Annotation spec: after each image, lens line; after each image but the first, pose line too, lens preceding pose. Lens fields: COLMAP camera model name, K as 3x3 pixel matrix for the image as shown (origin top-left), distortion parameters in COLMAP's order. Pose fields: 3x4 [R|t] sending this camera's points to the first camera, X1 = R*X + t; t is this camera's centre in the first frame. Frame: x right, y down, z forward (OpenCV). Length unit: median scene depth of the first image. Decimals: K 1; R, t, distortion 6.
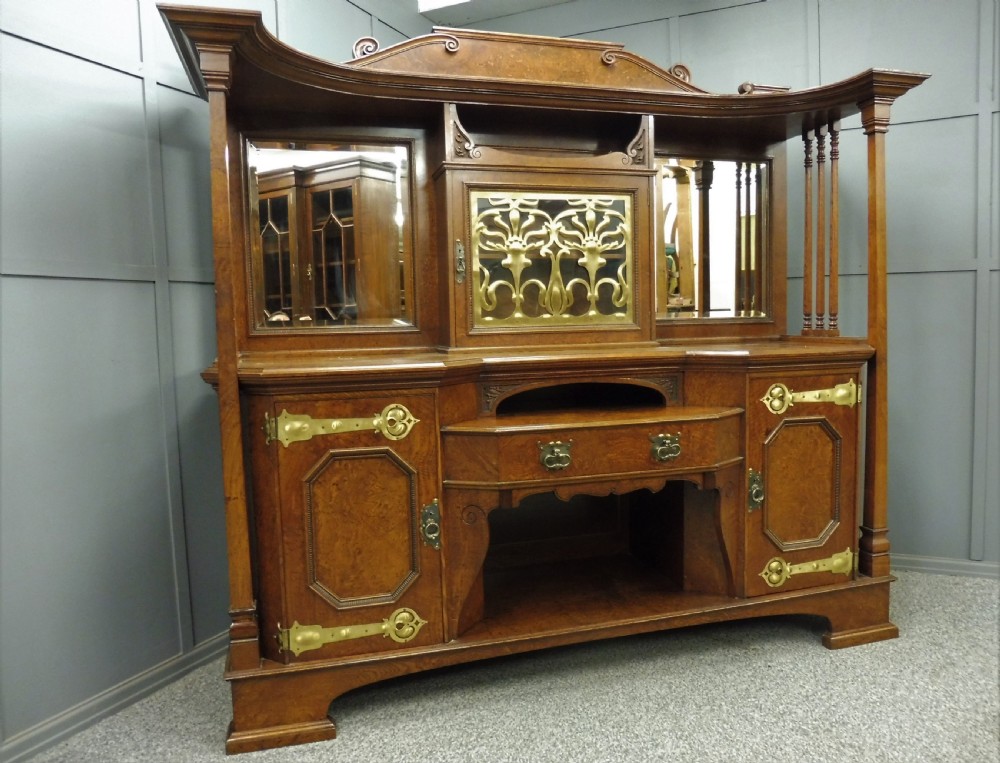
lens RADIAL K [[766.7, 0, 528.7], [0, 766.7, 378.6], [0, 0, 1]] dist [-0.039327, -0.023778]
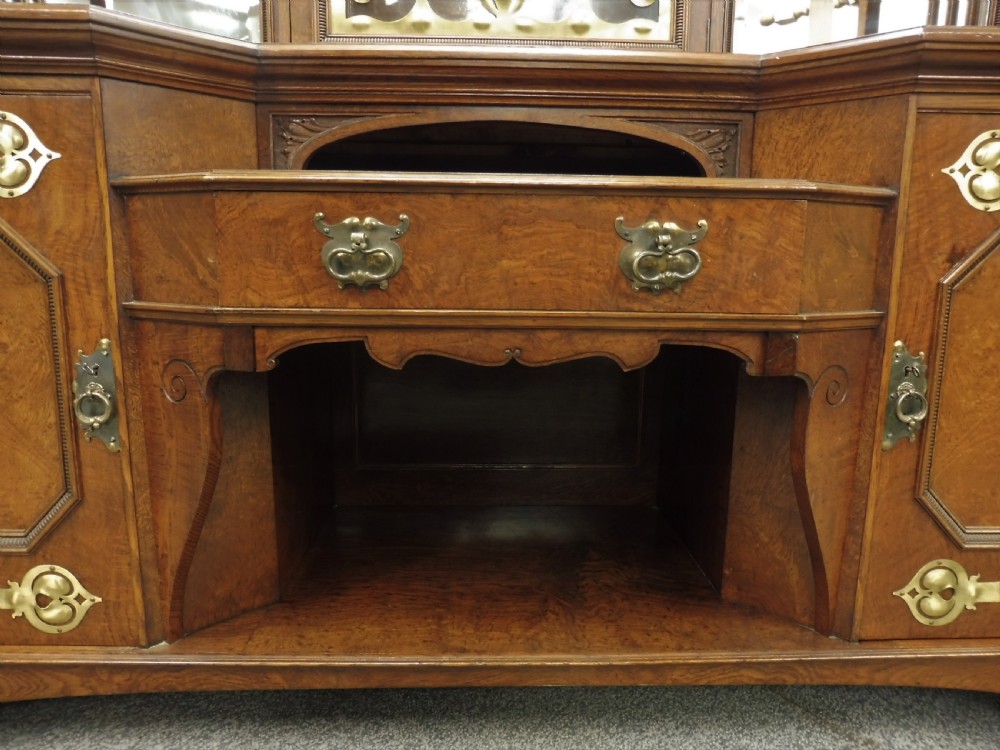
lens RADIAL K [[740.8, 0, 501.9], [0, 740.8, 391.8], [0, 0, 1]] dist [-0.053034, 0.011890]
pose [[0.963612, 0.079542, -0.255196, 0.185565], [-0.052042, 0.992258, 0.112768, 0.110486], [0.262190, -0.095384, 0.960291, 0.561826]]
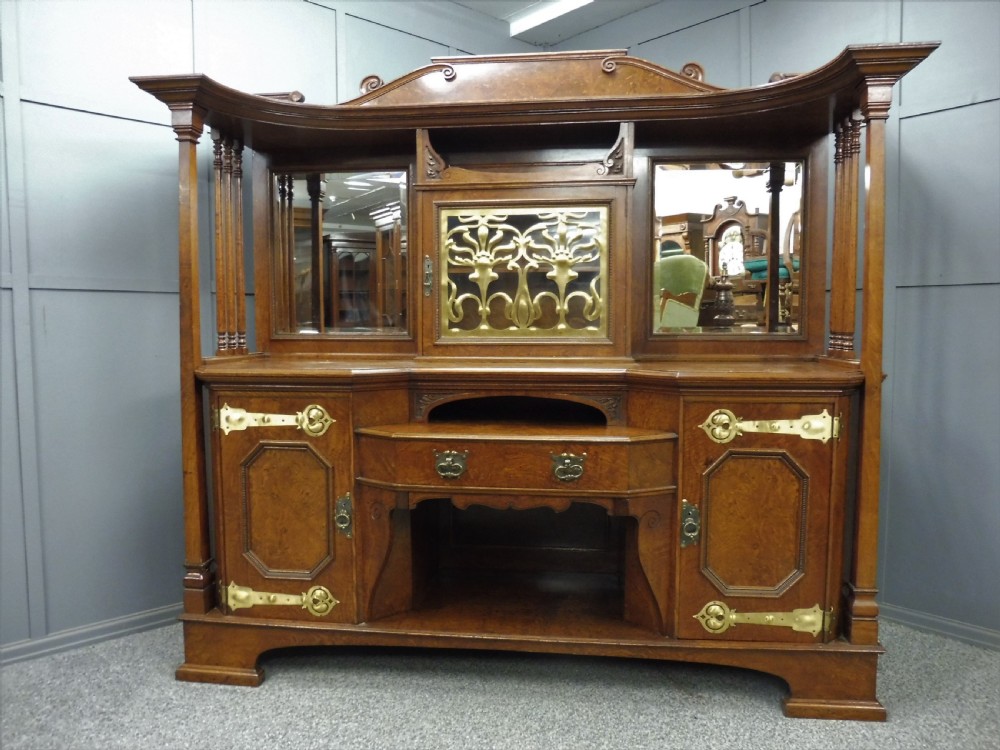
lens RADIAL K [[740.8, 0, 501.3], [0, 740.8, 381.9], [0, 0, 1]] dist [-0.053034, 0.011890]
pose [[0.912534, 0.050844, -0.405828, 0.438077], [-0.050082, 0.998667, 0.012505, -0.023553], [0.405923, 0.008913, 0.913864, 0.098258]]
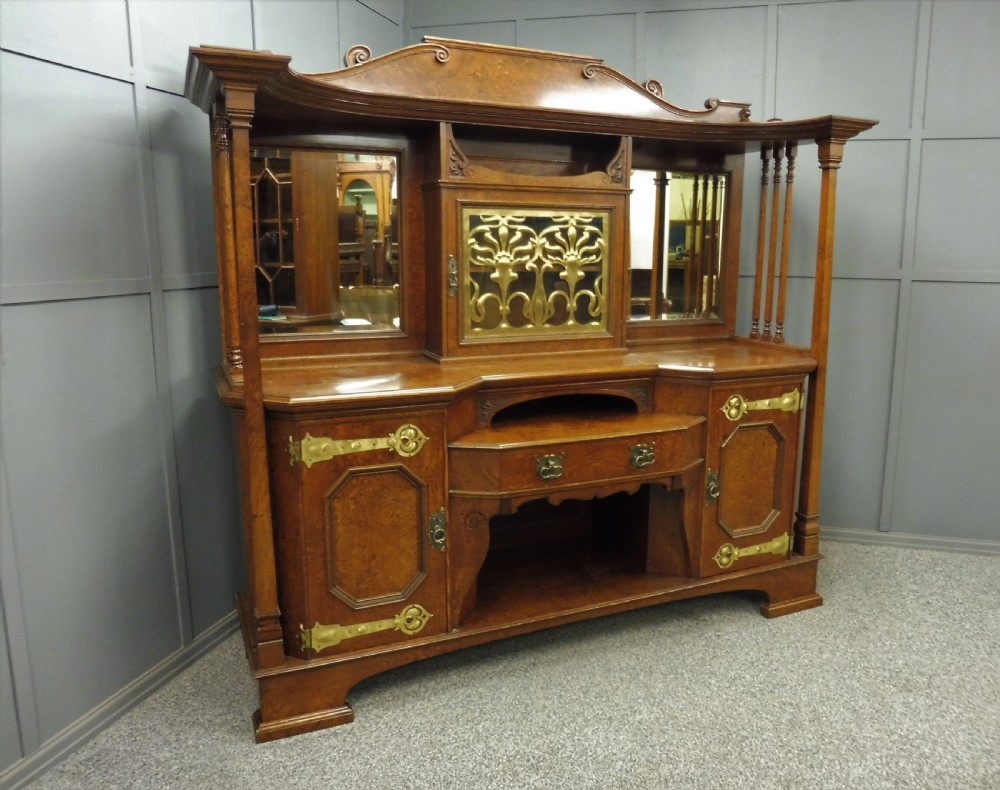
lens RADIAL K [[793.4, 0, 554.1], [0, 793.4, 389.4], [0, 0, 1]] dist [-0.033724, -0.035208]
pose [[0.987545, 0.006229, 0.157215, -0.124110], [-0.022920, 0.994253, 0.104577, -0.117035], [-0.155660, -0.106877, 0.982012, -0.110428]]
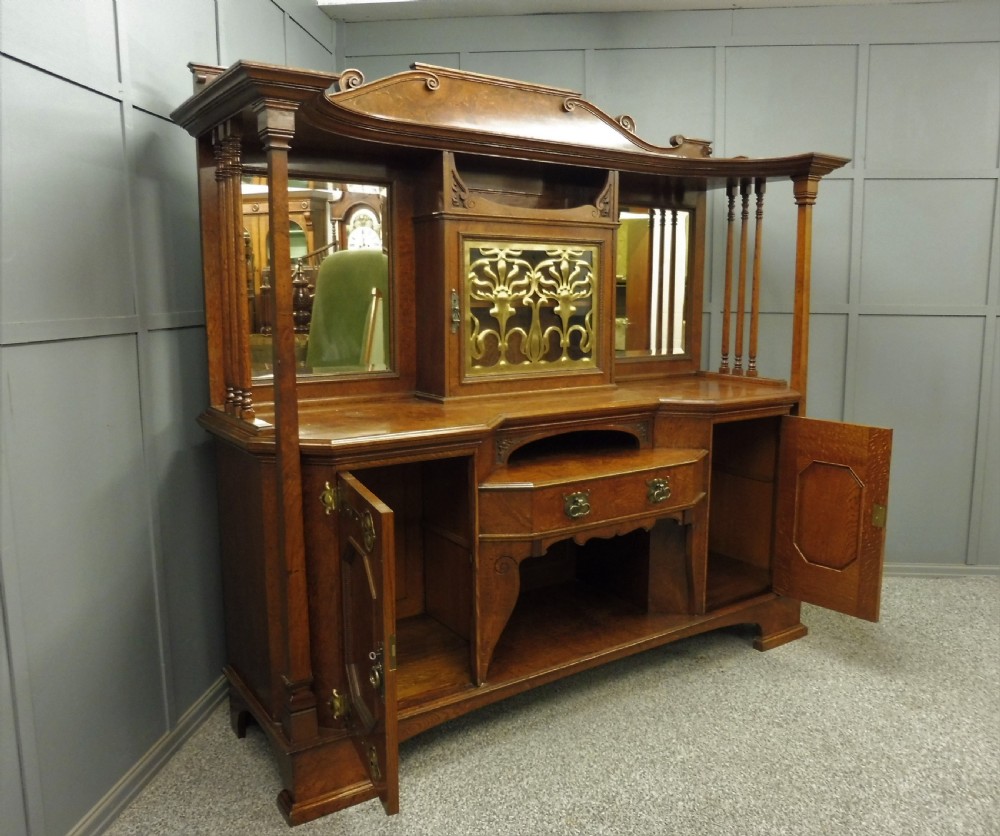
lens RADIAL K [[835.0, 0, 526.8], [0, 835.0, 411.2], [0, 0, 1]] dist [-0.043090, -0.012622]
pose [[0.949029, -0.017886, 0.314681, -0.351681], [-0.002122, 0.998003, 0.063126, -0.093296], [-0.315182, -0.060576, 0.947096, -0.074225]]
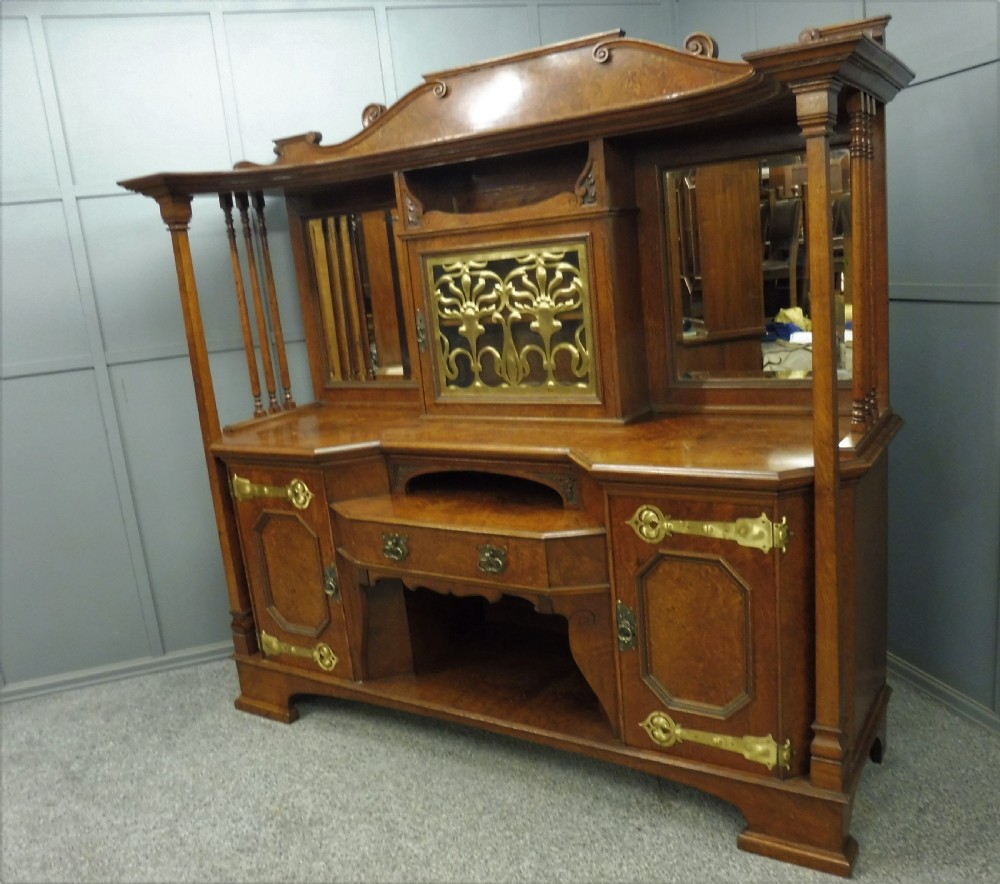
lens RADIAL K [[898.0, 0, 520.2], [0, 898.0, 456.0], [0, 0, 1]] dist [-0.040635, -0.022053]
pose [[0.654434, 0.132552, -0.744410, 0.908579], [0.023386, 0.980495, 0.195150, -0.222751], [0.755757, -0.145122, 0.638570, 0.325759]]
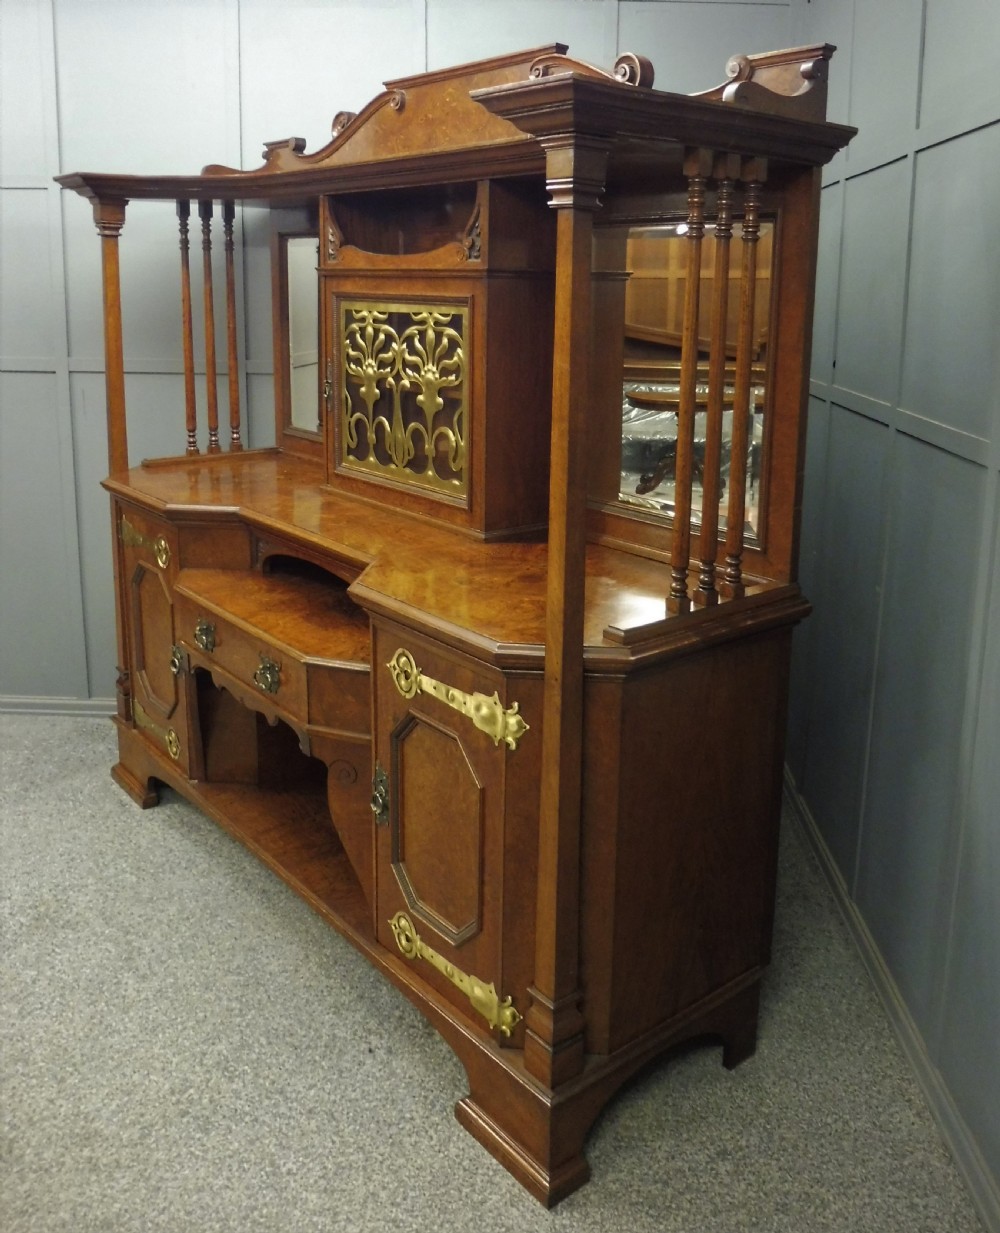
lens RADIAL K [[1105.3, 0, 547.0], [0, 1105.3, 491.4], [0, 0, 1]] dist [-0.057741, 0.022197]
pose [[0.388159, 0.203515, -0.898841, 1.127478], [-0.097538, 0.978907, 0.179522, -0.283672], [0.916416, 0.017988, 0.399822, 0.748267]]
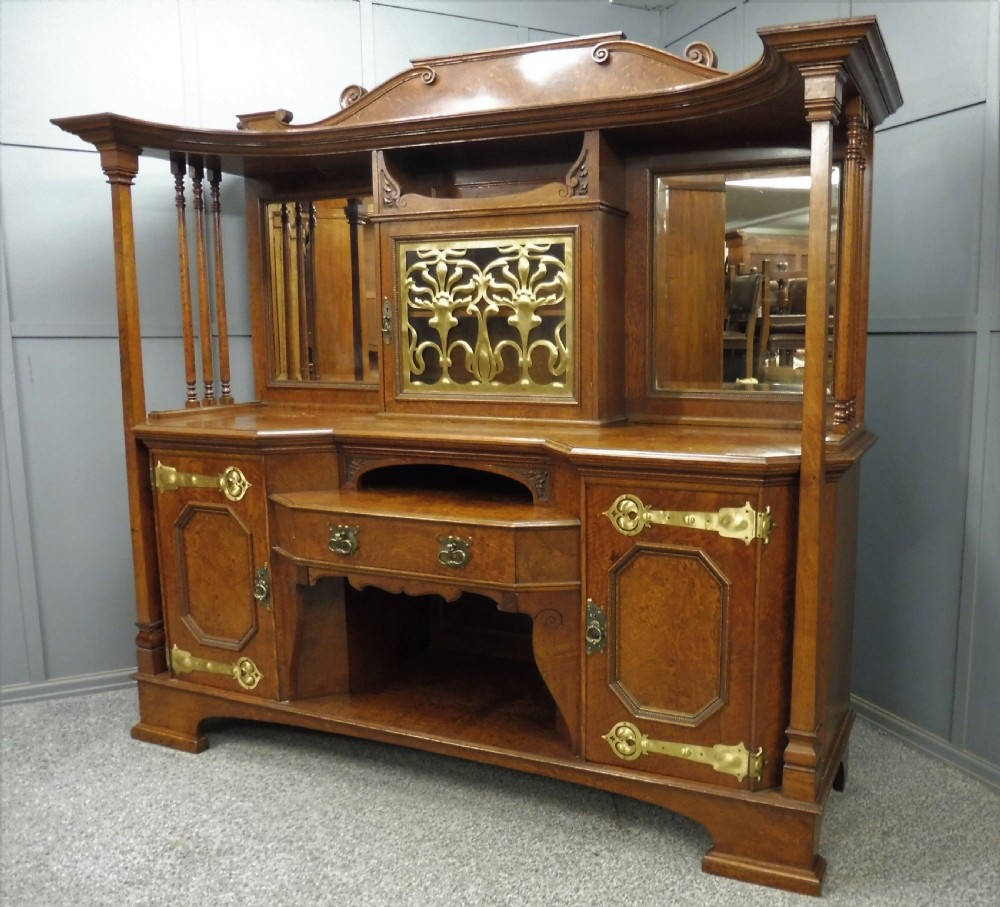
lens RADIAL K [[917.1, 0, 628.4], [0, 917.1, 477.1], [0, 0, 1]] dist [-0.043128, 0.000000]
pose [[0.776159, 0.119945, -0.619024, 0.869403], [-0.067248, 0.991888, 0.107874, -0.105608], [0.626941, -0.042099, 0.777928, 0.309681]]
